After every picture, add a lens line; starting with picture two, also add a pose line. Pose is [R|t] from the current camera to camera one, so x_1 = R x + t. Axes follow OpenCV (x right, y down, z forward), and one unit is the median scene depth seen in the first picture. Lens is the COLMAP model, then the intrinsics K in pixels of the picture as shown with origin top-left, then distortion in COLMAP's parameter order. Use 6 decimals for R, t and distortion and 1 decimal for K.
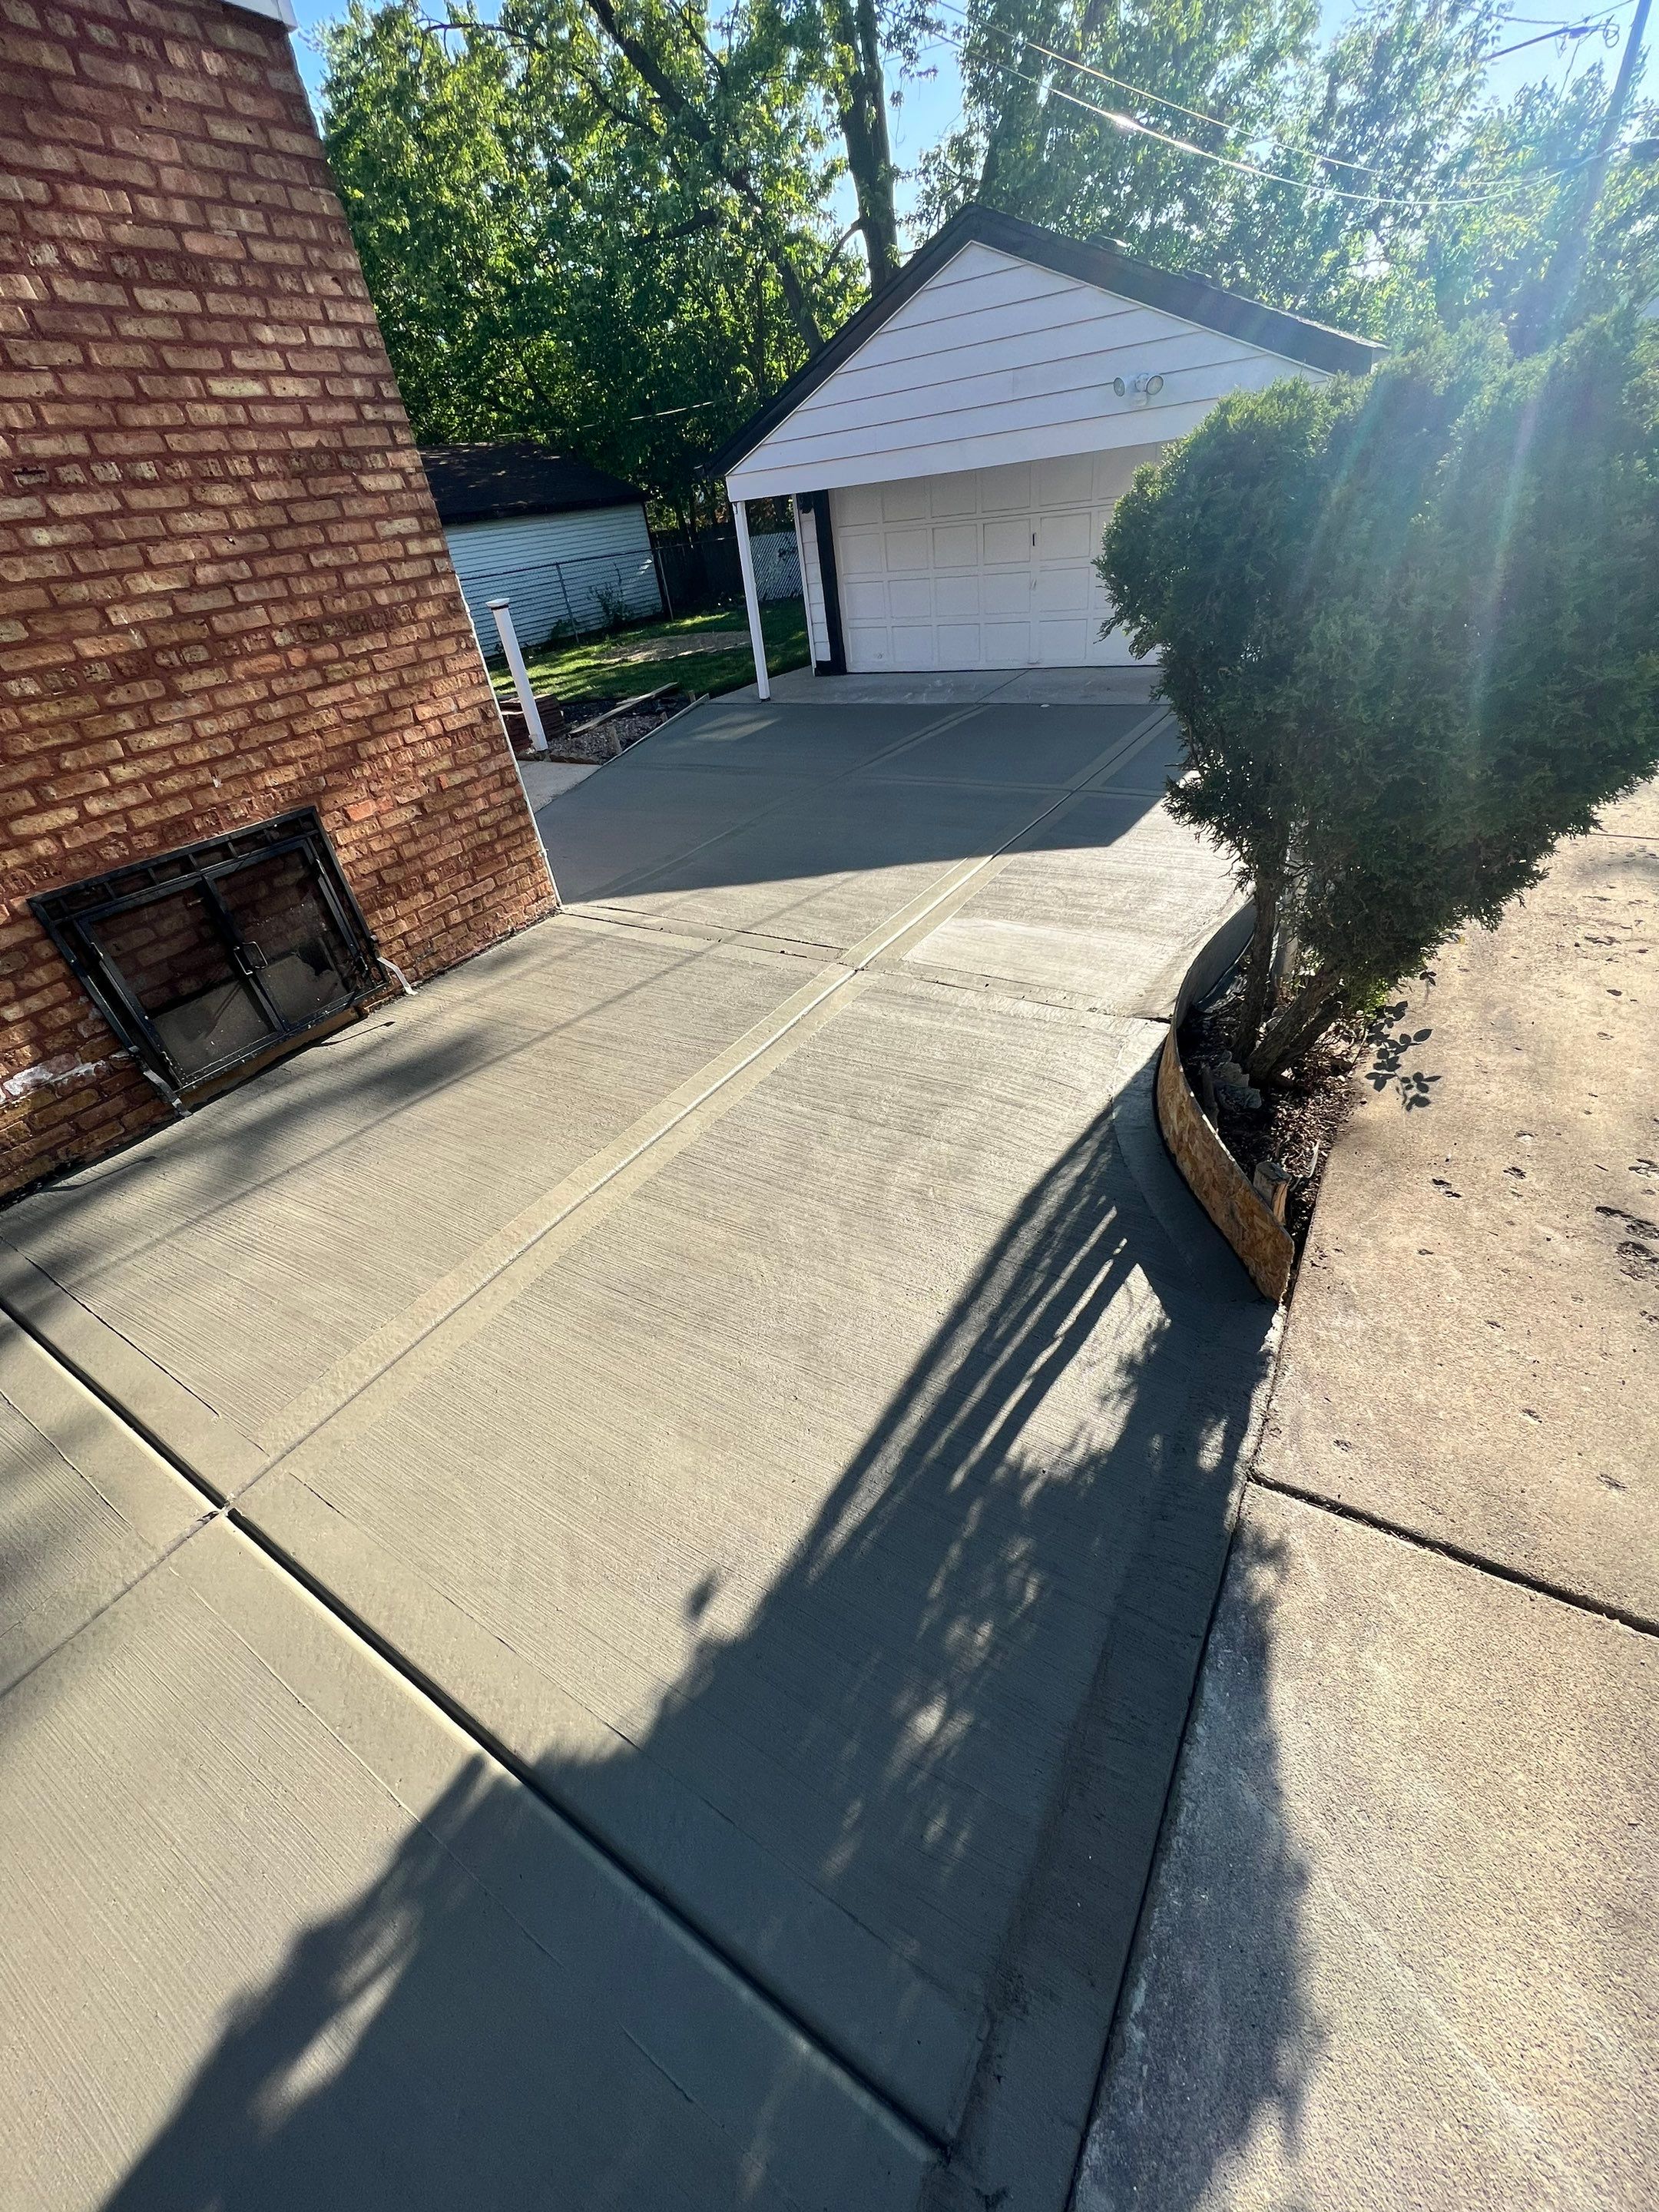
lens RADIAL K [[880.5, 0, 829.5], [0, 880.5, 1106.0], [0, 0, 1]] dist [-0.008368, -0.000385]
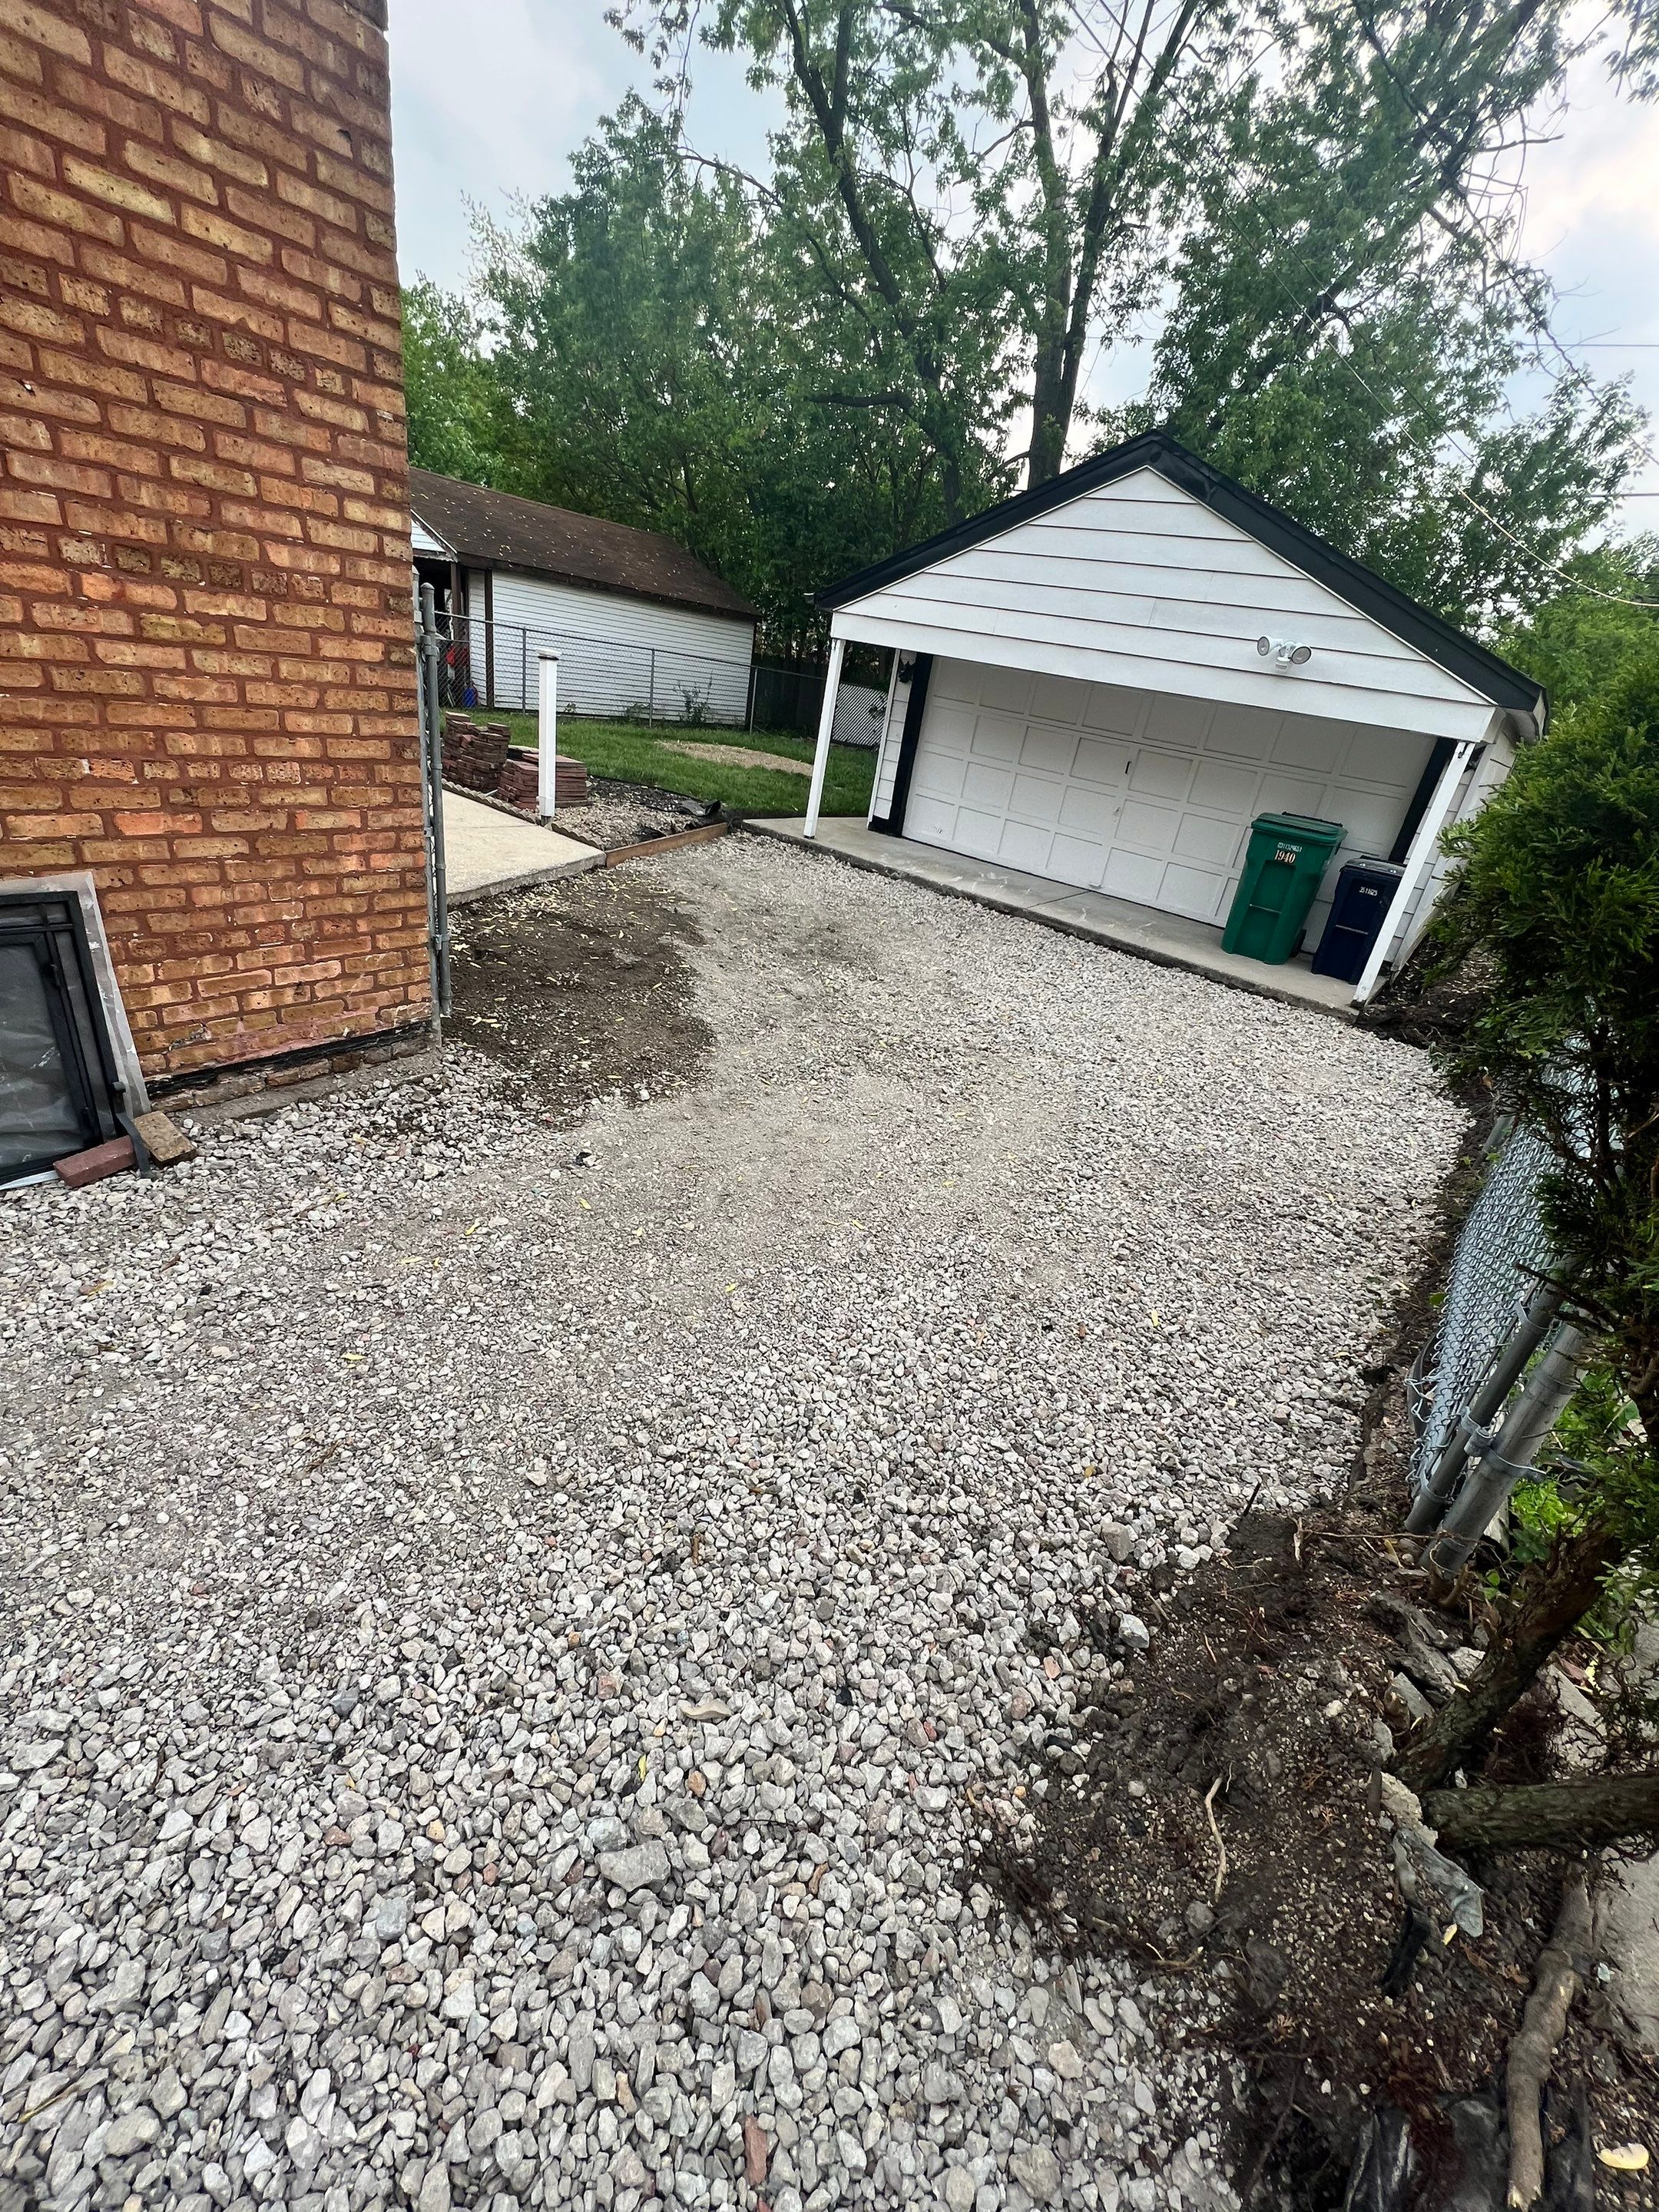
lens RADIAL K [[896.2, 0, 830.4], [0, 896.2, 1095.4], [0, 0, 1]] dist [-0.001537, -0.000391]
pose [[0.958129, 0.285391, 0.023263, 0.009546], [-0.278176, 0.947001, -0.160647, -0.148658], [-0.067877, 0.147450, 0.986738, 0.271151]]
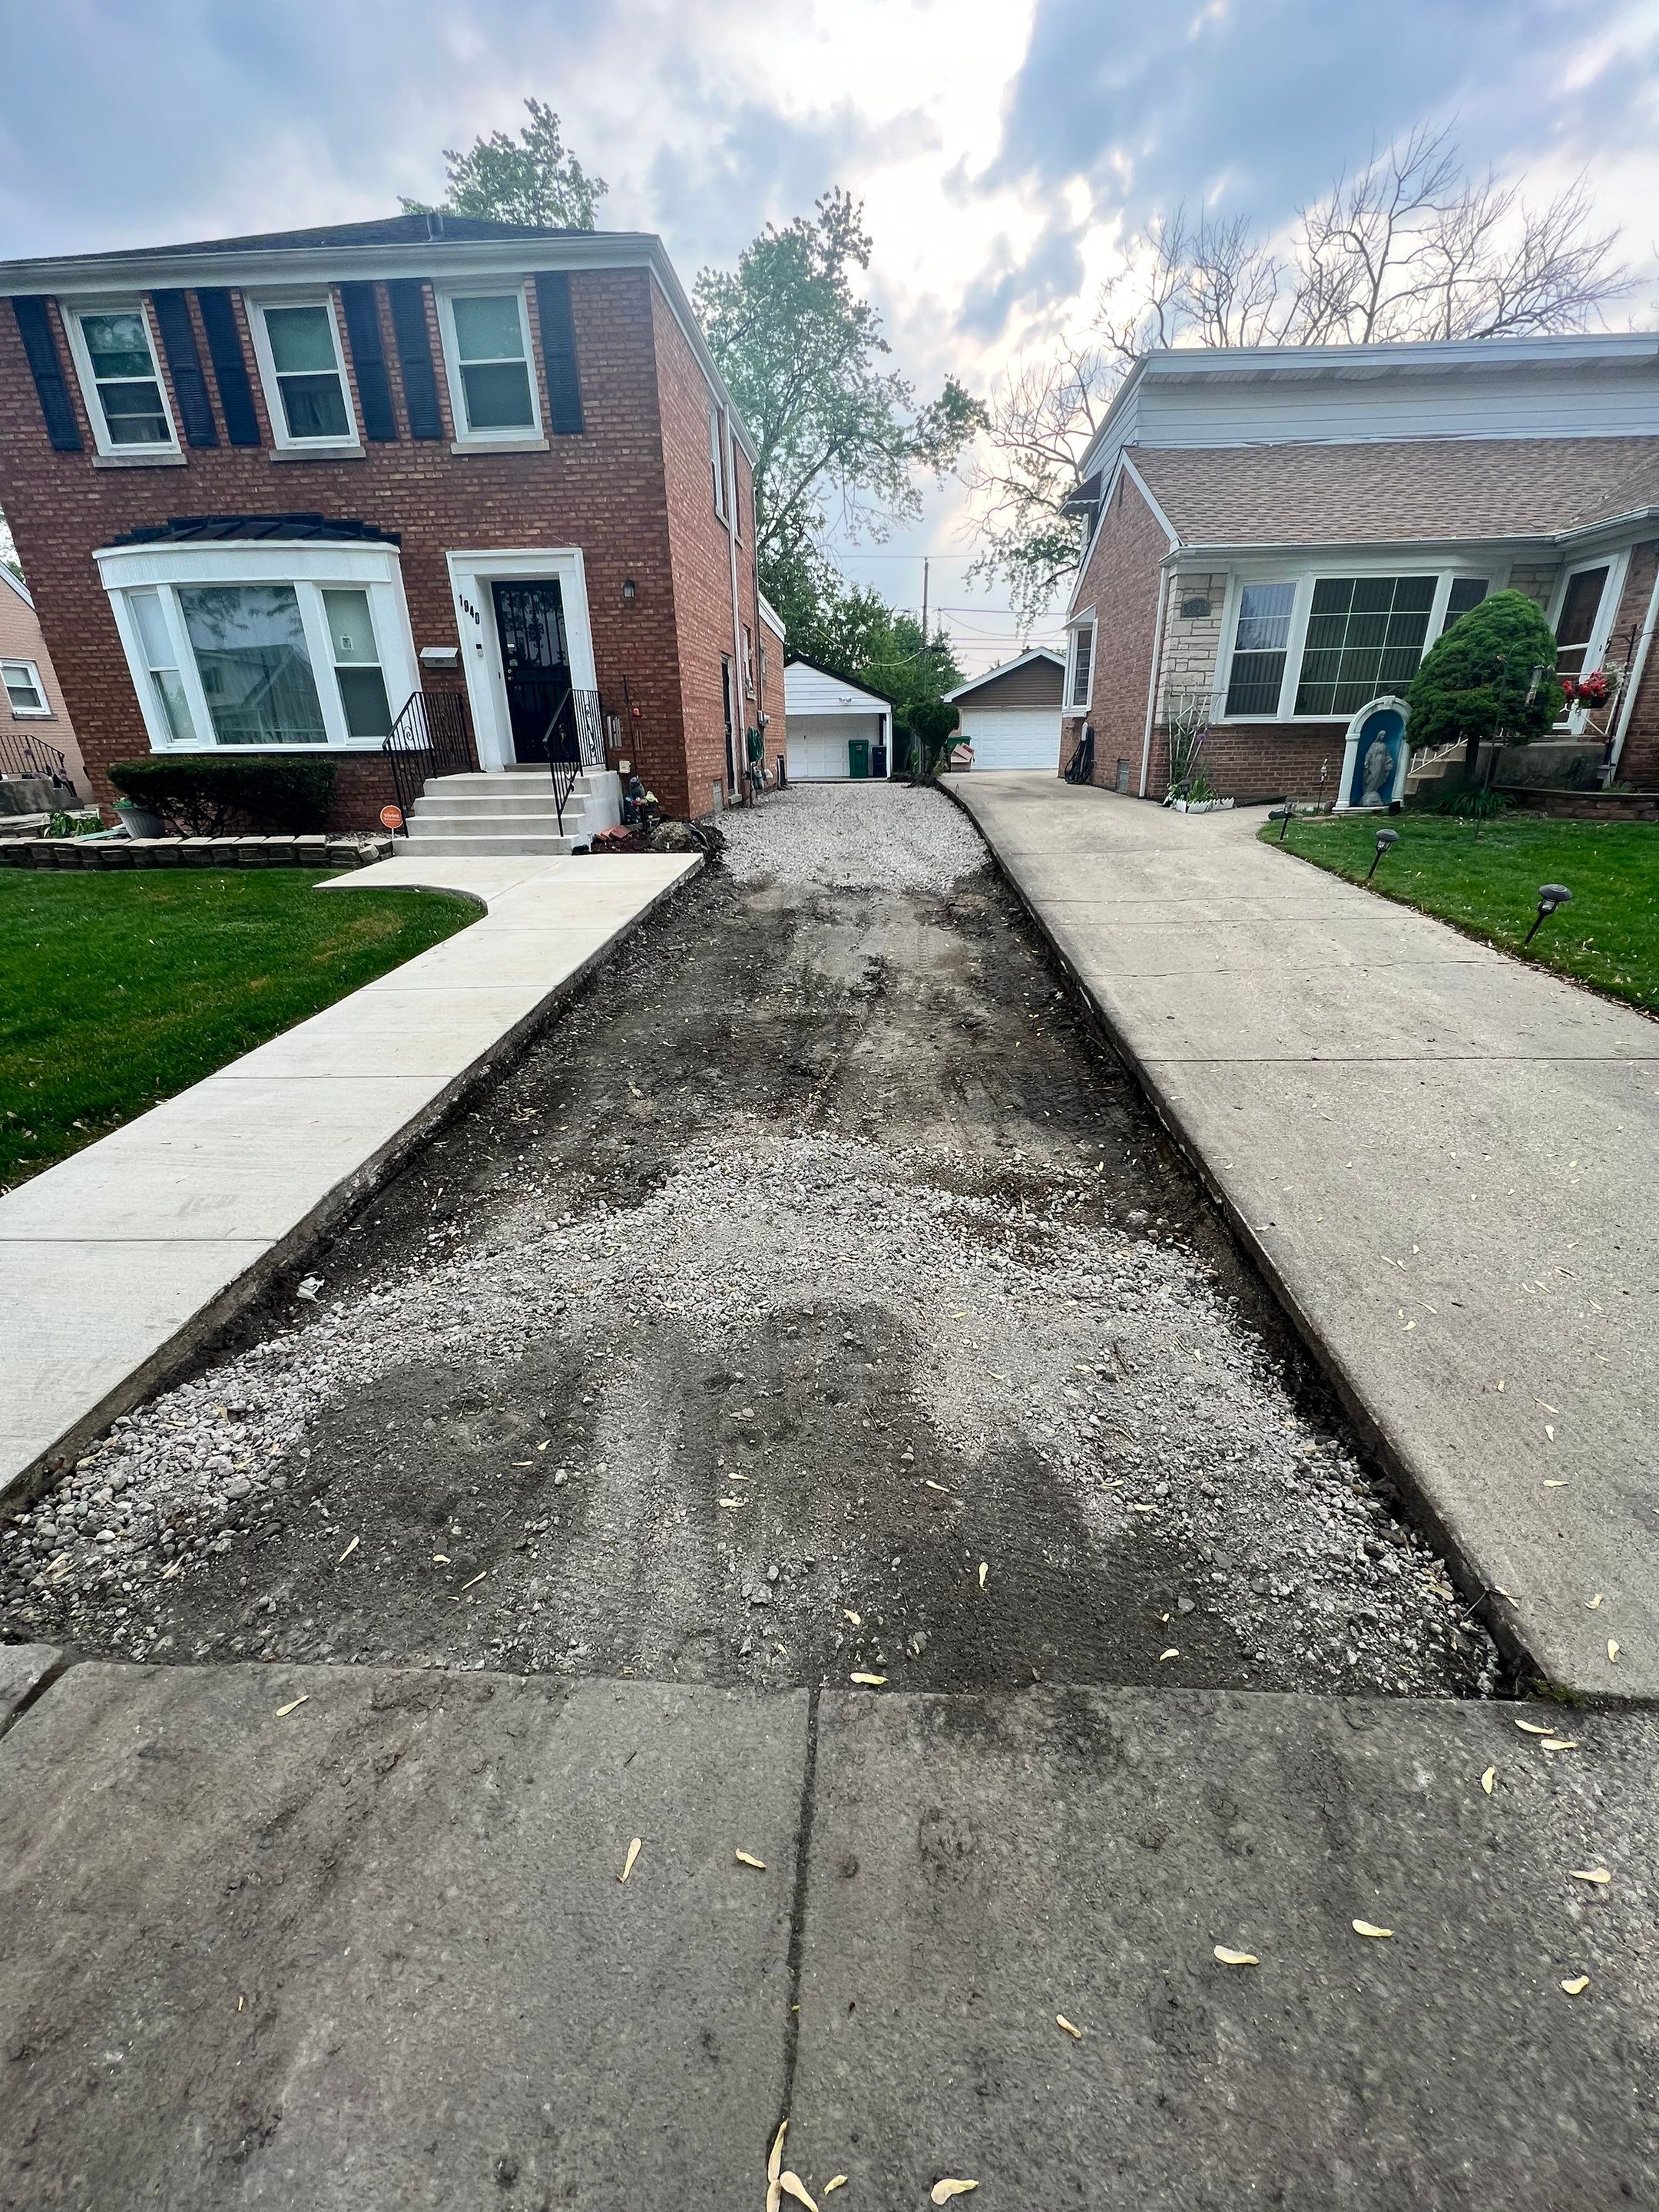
lens RADIAL K [[892.3, 0, 849.9], [0, 892.3, 1098.9], [0, 0, 1]] dist [-0.001462, 0.000280]
pose [[0.868795, -0.086090, 0.487631, -2.935912], [0.207387, 0.957502, -0.200449, 2.884378], [-0.449652, 0.275277, 0.849727, -3.262148]]
